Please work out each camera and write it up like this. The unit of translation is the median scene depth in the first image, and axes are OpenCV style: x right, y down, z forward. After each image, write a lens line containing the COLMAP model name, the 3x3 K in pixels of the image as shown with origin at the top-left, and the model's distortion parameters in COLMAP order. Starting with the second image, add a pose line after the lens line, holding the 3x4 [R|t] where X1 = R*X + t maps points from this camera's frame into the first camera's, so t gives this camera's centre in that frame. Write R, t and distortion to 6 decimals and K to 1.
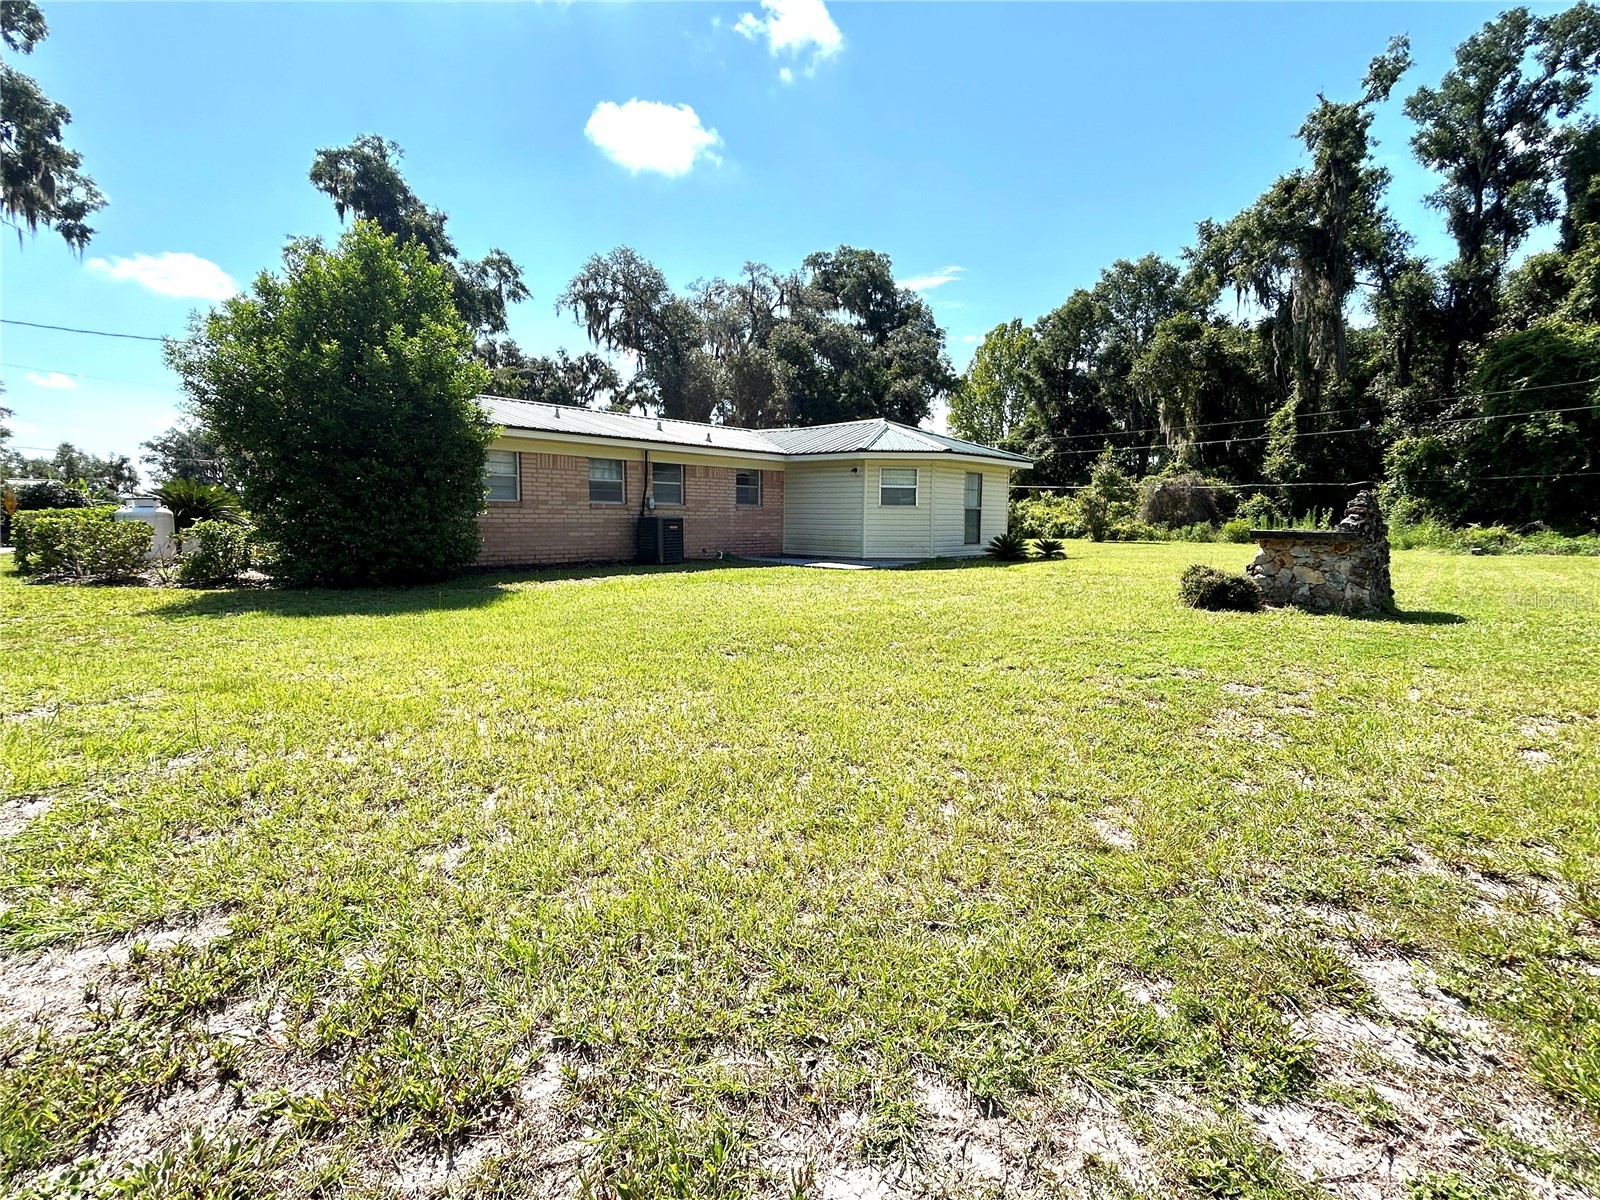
lens RADIAL K [[773.9, 0, 800.0], [0, 773.9, 600.0], [0, 0, 1]] dist [-0.002042, -0.000356]
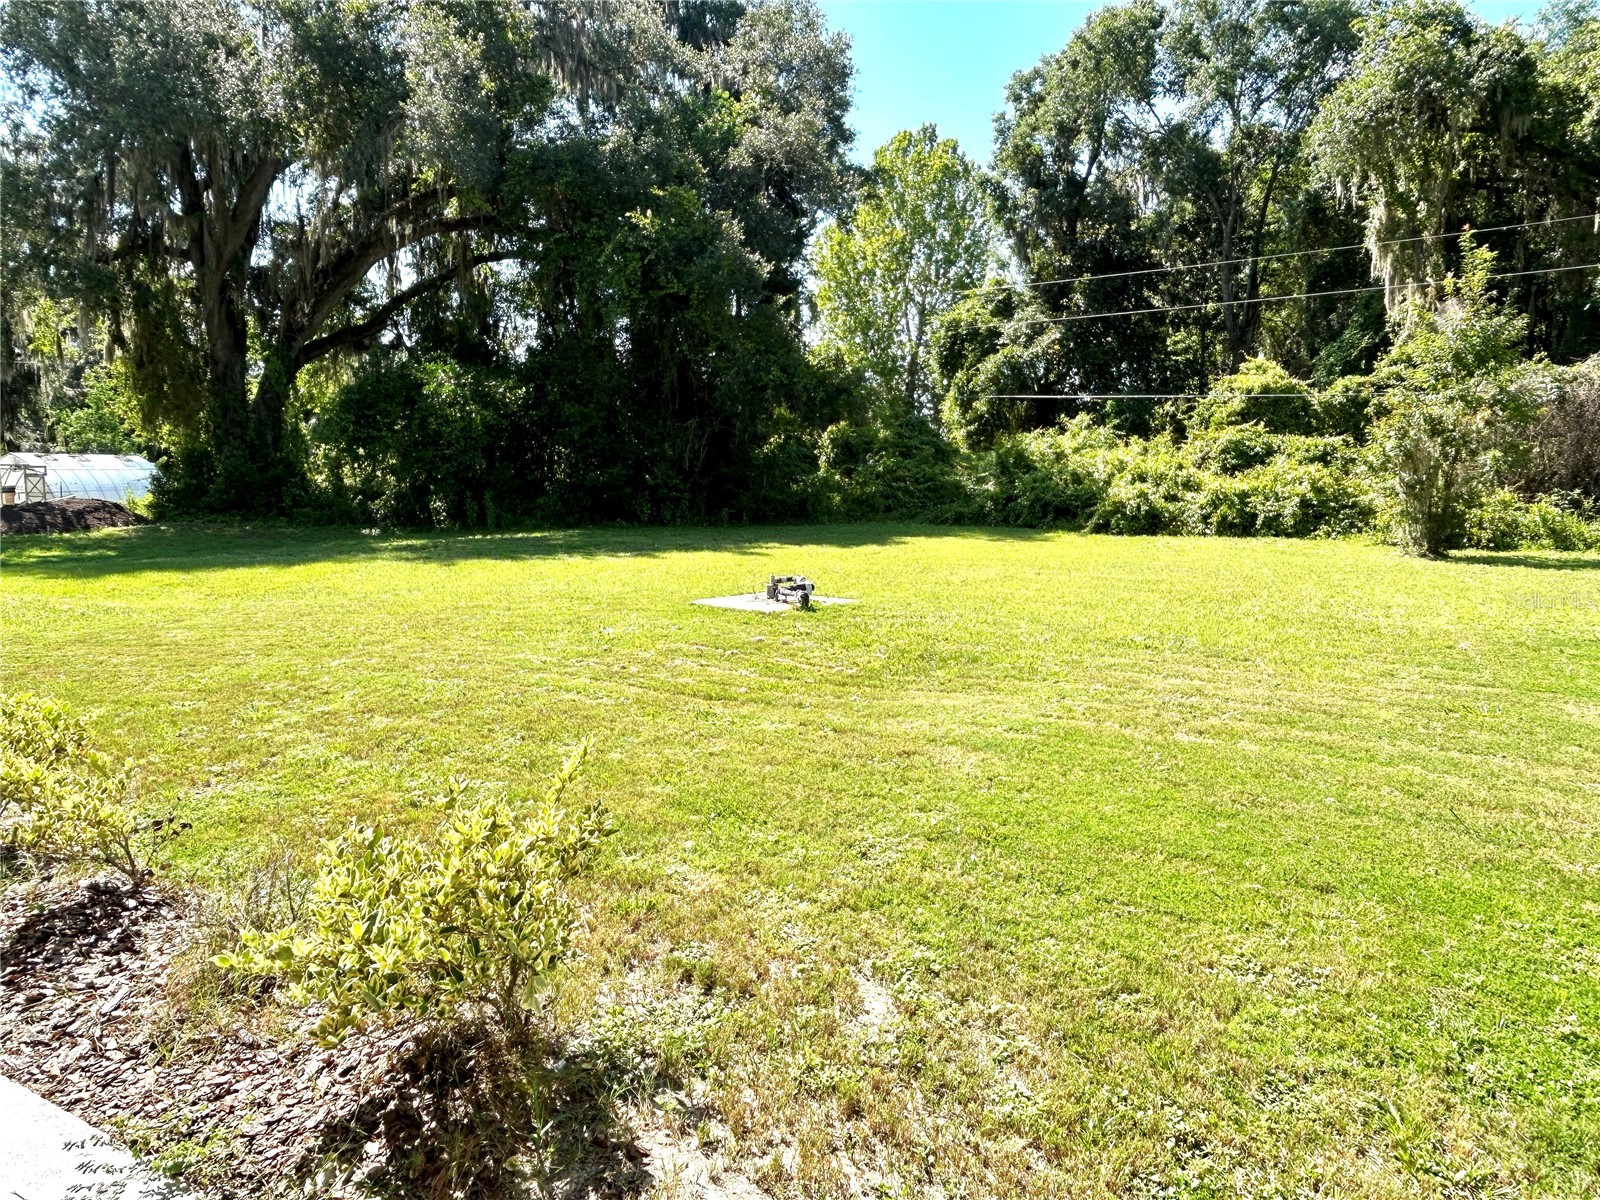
lens RADIAL K [[1029.4, 0, 800.0], [0, 1029.4, 600.0], [0, 0, 1]] dist [-0.001538, -0.000217]
pose [[0.977114, -0.023316, 0.211433, 0.024695], [0.018923, 0.999561, 0.022780, -0.042855], [-0.211871, -0.018258, 0.977127, 0.386244]]
